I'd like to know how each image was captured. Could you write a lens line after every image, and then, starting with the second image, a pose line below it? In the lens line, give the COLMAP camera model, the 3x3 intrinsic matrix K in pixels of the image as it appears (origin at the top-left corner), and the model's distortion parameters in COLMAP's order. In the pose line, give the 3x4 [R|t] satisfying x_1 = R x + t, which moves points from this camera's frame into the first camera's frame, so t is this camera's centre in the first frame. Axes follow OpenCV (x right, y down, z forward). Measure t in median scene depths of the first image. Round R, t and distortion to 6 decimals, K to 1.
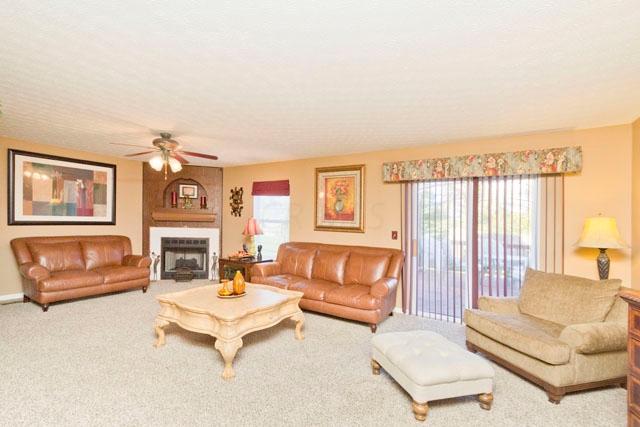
lens RADIAL K [[294.1, 0, 316.1], [0, 294.1, 224.3], [0, 0, 1]] dist [0.002412, 0.000400]
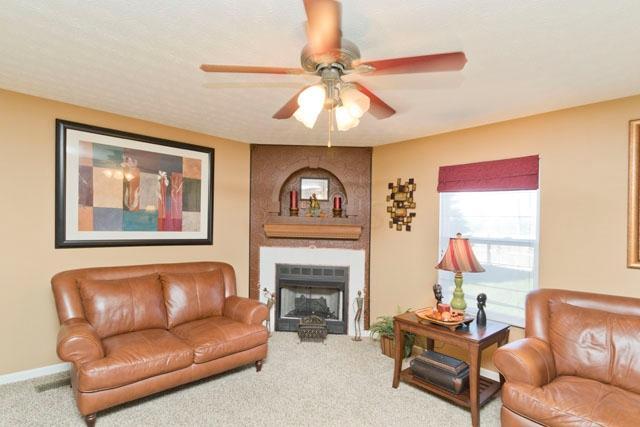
lens RADIAL K [[315.1, 0, 319.2], [0, 315.1, 228.7], [0, 0, 1]] dist [-0.001681, 0.000080]
pose [[0.966305, 0.003498, -0.257377, -0.289528], [-0.005951, 0.999944, -0.008751, -0.026328], [0.257332, 0.009988, 0.966271, 0.410496]]
